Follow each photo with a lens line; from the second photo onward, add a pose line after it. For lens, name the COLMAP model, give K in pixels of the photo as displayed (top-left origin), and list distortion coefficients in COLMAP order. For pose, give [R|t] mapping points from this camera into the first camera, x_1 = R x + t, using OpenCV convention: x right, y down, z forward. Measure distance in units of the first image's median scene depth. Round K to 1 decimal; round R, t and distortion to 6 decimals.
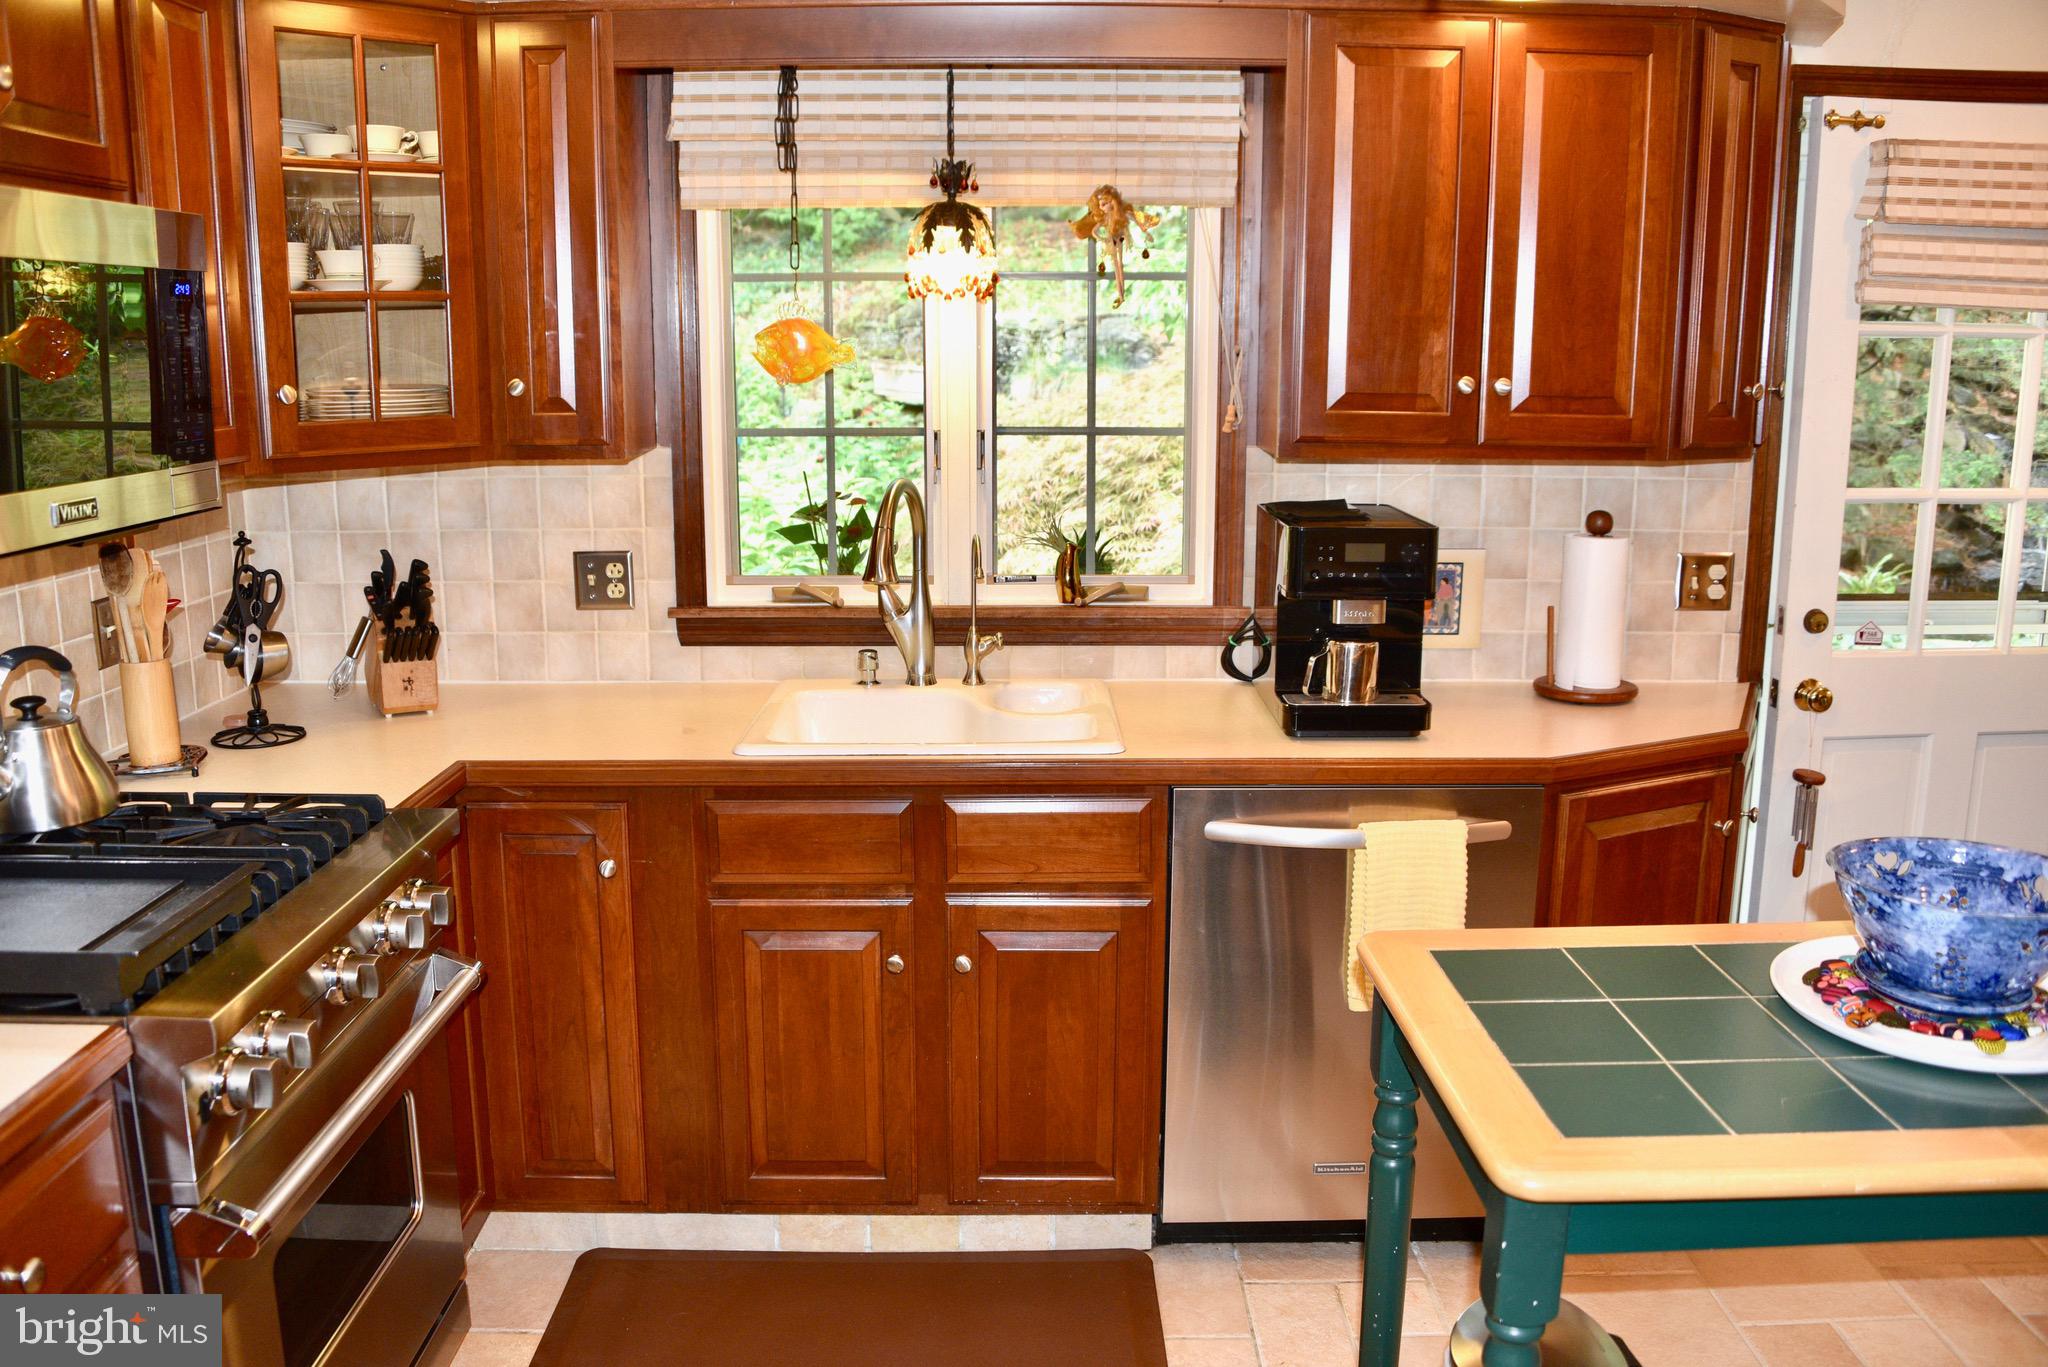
lens RADIAL K [[1627.0, 0, 1024.0], [0, 1627.0, 683.5], [0, 0, 1]] dist [-0.131035, 0.002260]
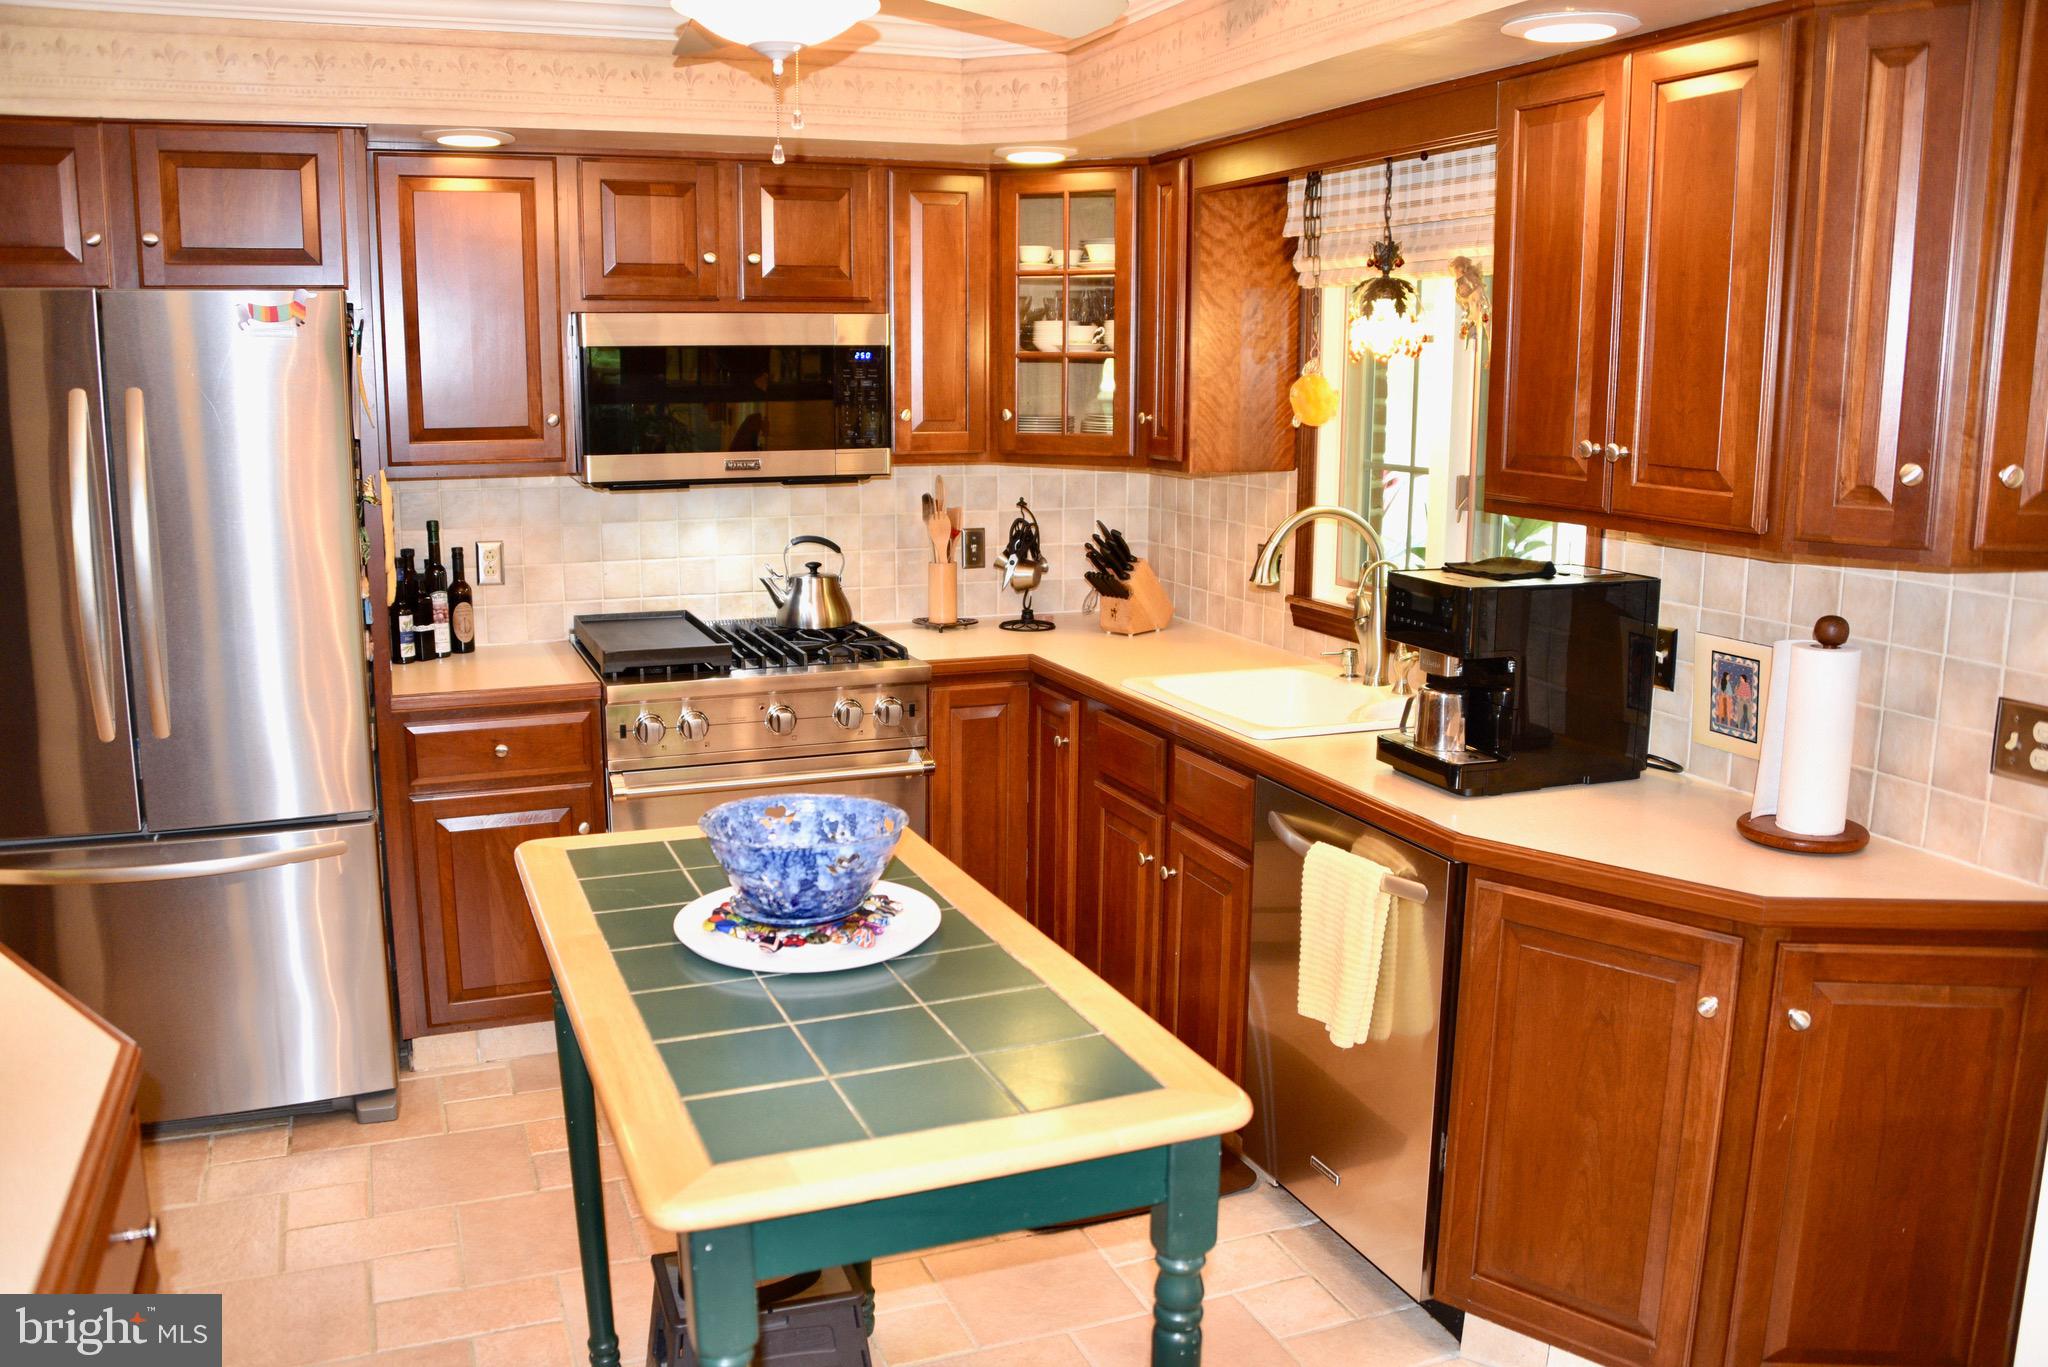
lens RADIAL K [[1627.0, 0, 1024.0], [0, 1627.0, 683.5], [0, 0, 1]] dist [-0.131035, 0.002260]
pose [[0.379415, 0.177647, -0.908012, 0.974543], [-0.197772, 0.974283, 0.107973, -0.083082], [0.903842, 0.138612, 0.404792, 0.323262]]
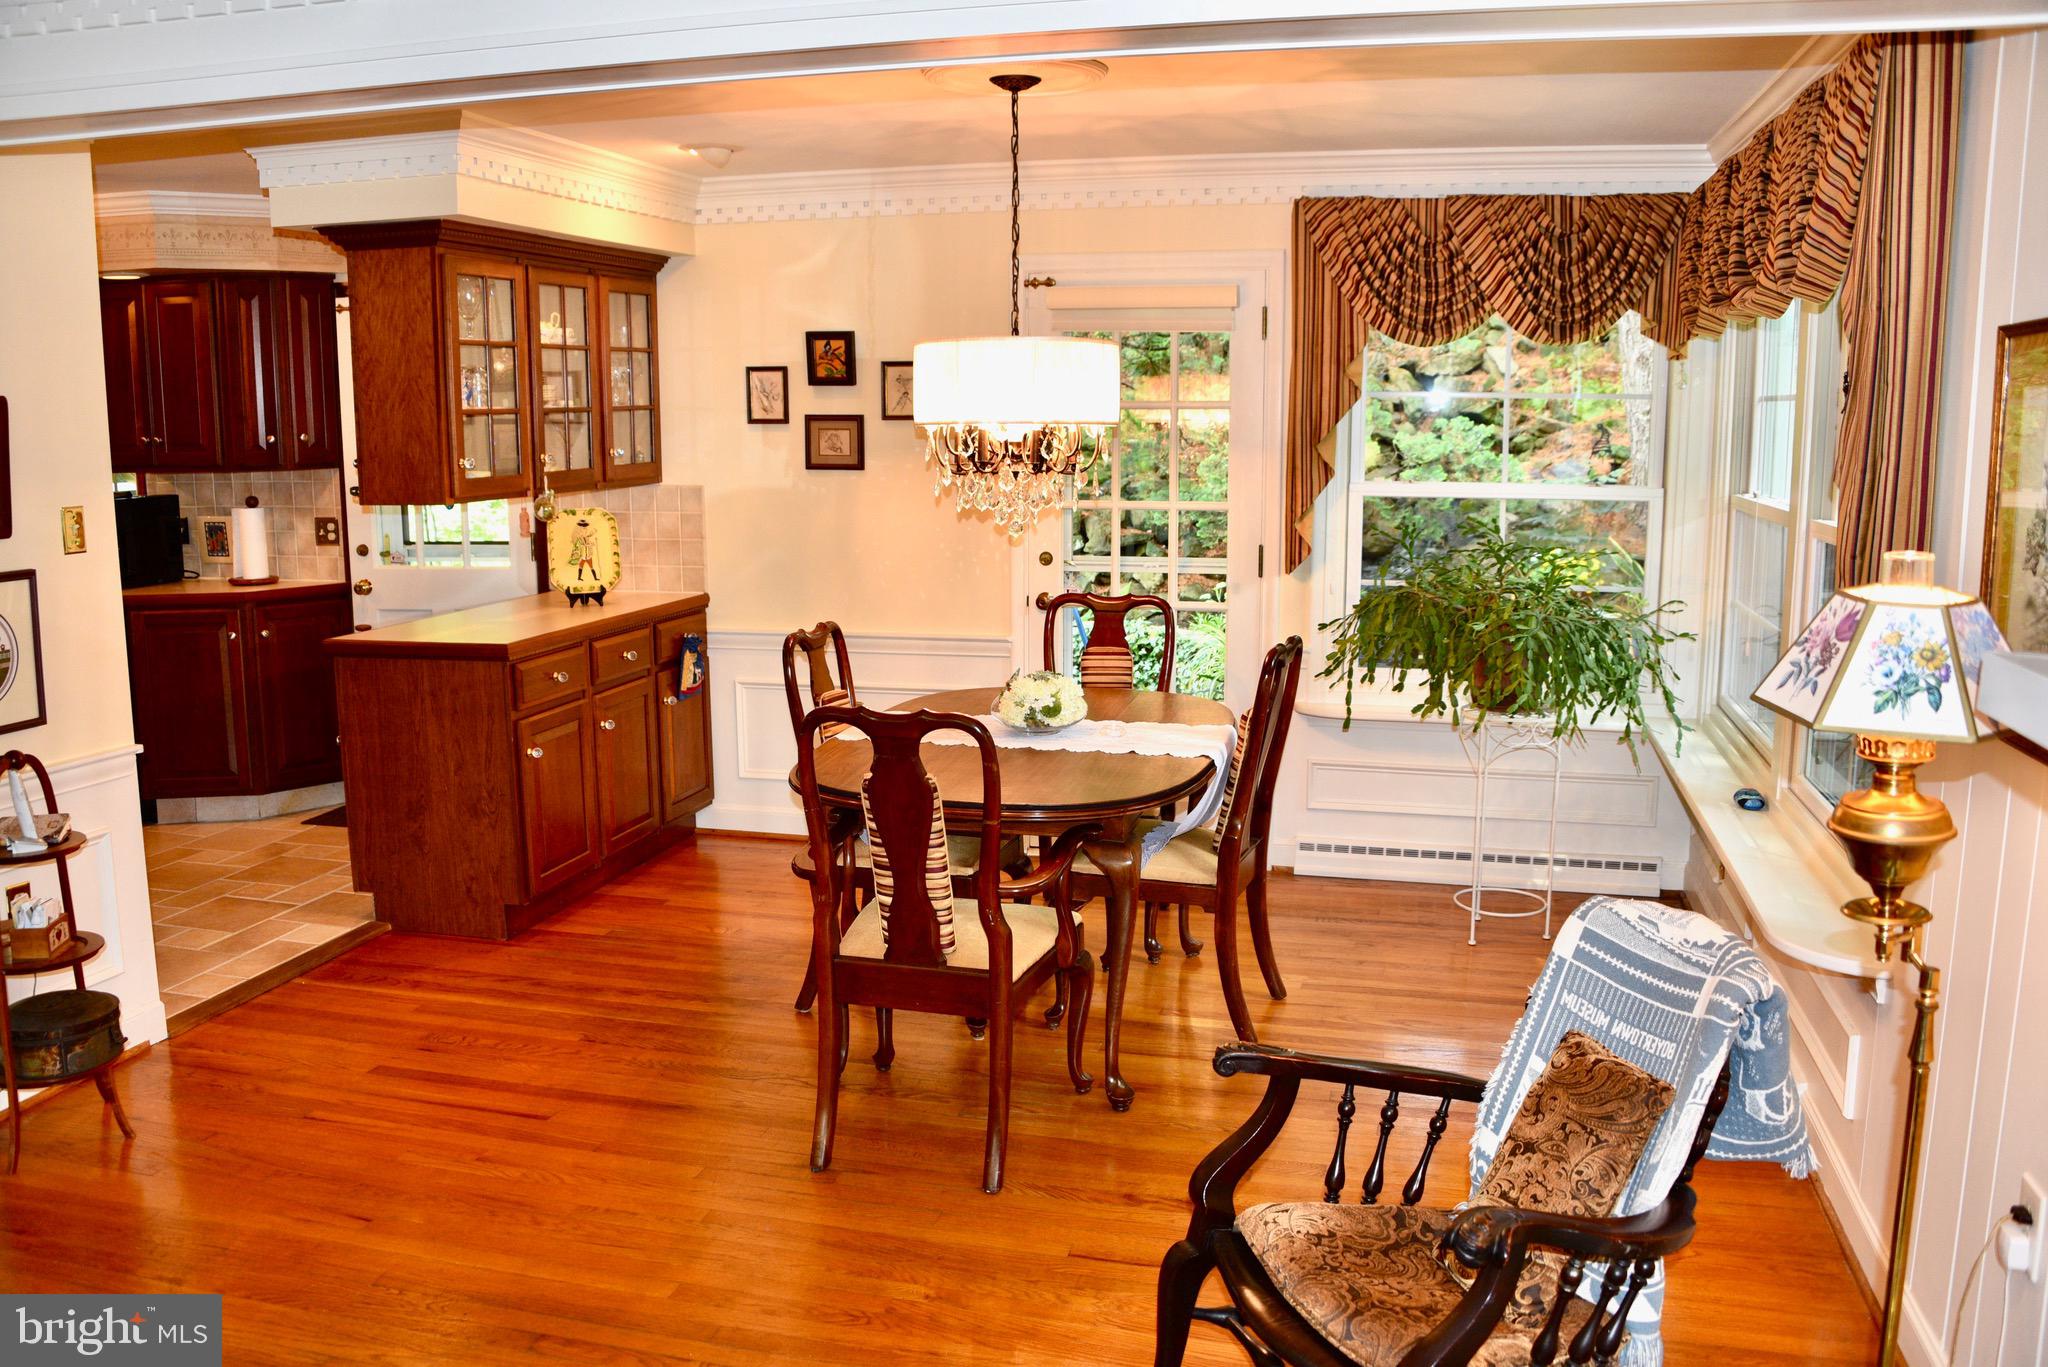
lens RADIAL K [[1627.0, 0, 1024.0], [0, 1627.0, 683.5], [0, 0, 1]] dist [-0.131035, 0.002260]
pose [[0.965462, 0.044434, -0.256728, 1.988610], [-0.053858, 0.998104, -0.029789, 0.155718], [0.254918, 0.042587, 0.966025, -0.787080]]
